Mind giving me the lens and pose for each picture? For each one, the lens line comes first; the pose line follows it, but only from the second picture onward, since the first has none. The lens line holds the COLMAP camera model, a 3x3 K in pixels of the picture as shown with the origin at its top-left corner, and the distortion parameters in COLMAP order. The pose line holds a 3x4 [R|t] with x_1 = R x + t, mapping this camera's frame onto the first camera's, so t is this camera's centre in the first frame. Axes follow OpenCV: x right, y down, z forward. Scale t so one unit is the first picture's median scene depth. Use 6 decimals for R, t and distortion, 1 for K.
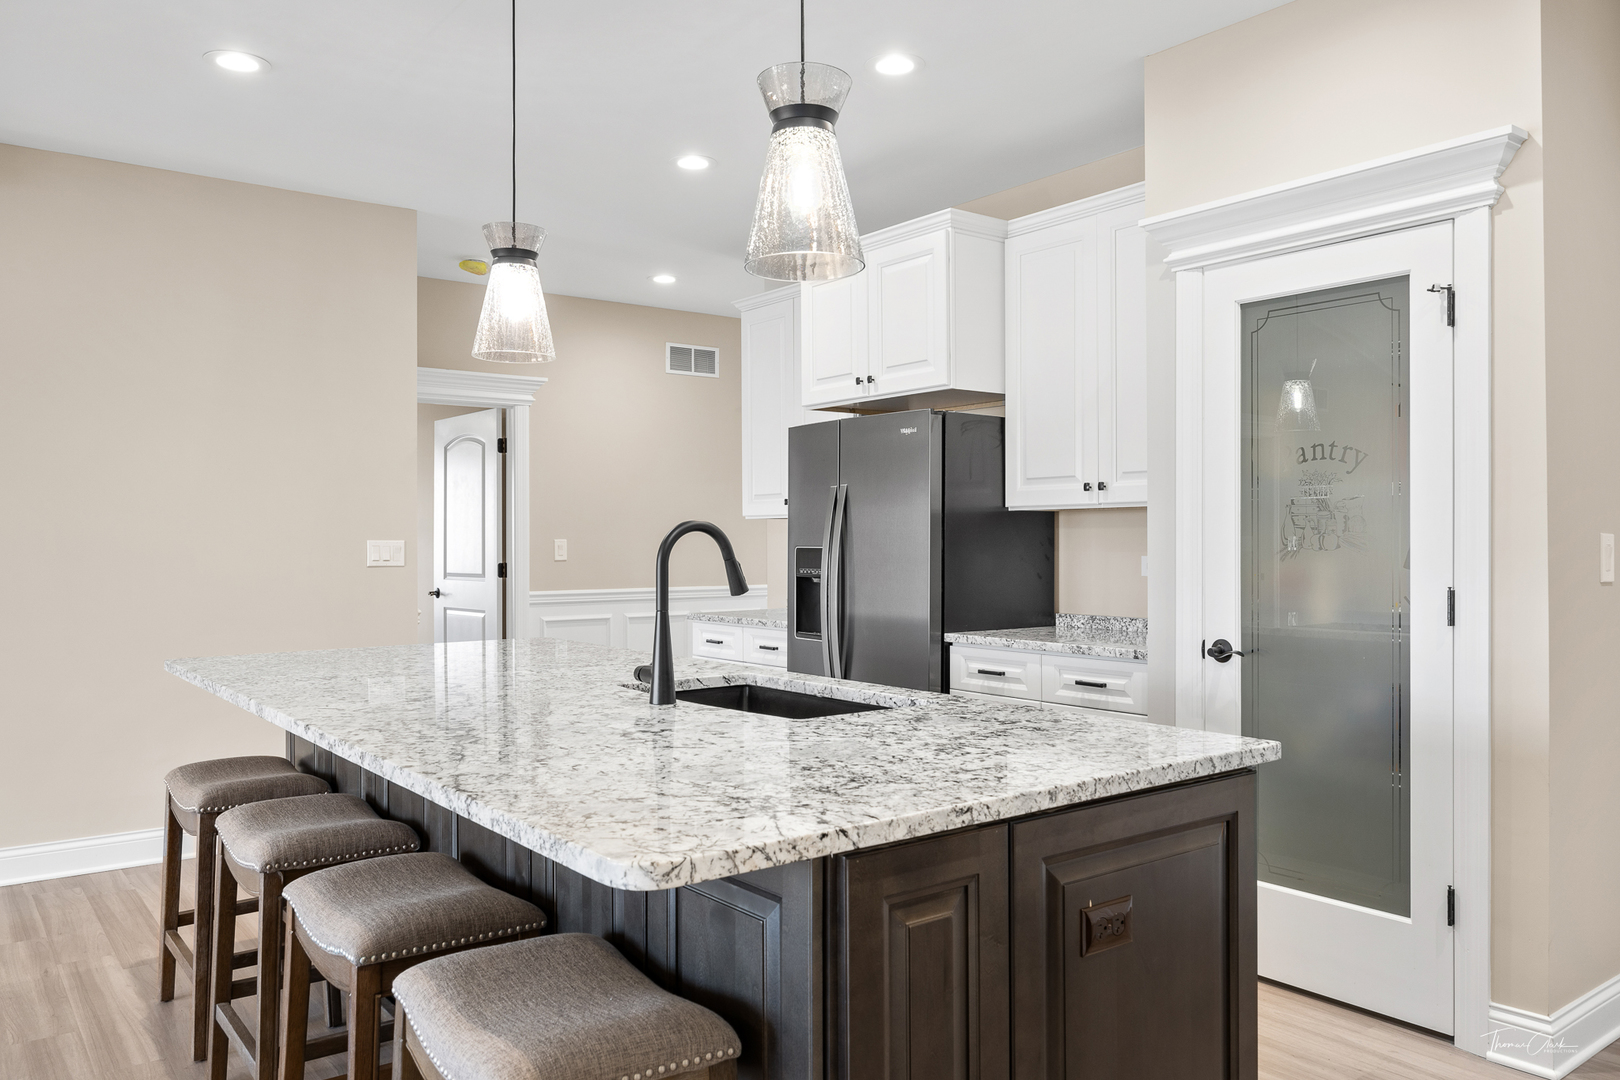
lens RADIAL K [[1187.3, 0, 809.1], [0, 1187.3, 535.8], [0, 0, 1]] dist [-0.008429, 0.004889]
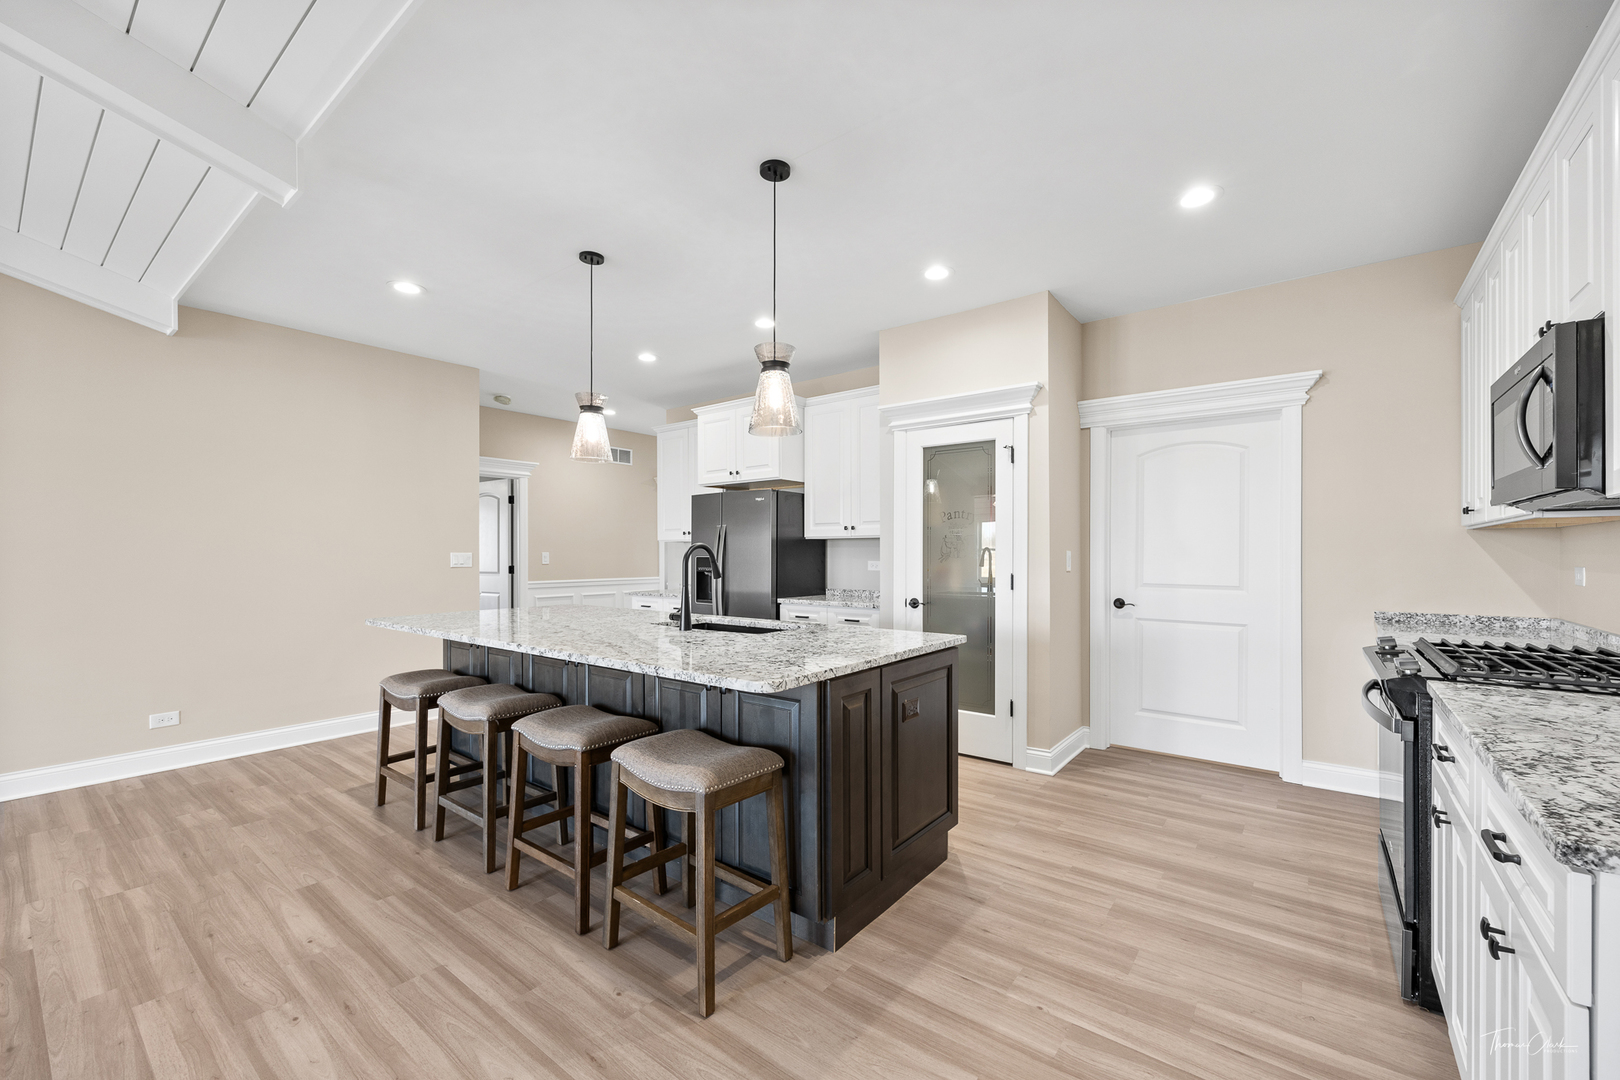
lens RADIAL K [[651.9, 0, 810.9], [0, 651.9, 551.8], [0, 0, 1]] dist [-0.001377, -0.000277]
pose [[0.966309, 0.002150, 0.257374, -0.171057], [-0.002464, 0.999997, 0.000896, 0.000256], [-0.257371, -0.001499, 0.966311, -0.145260]]
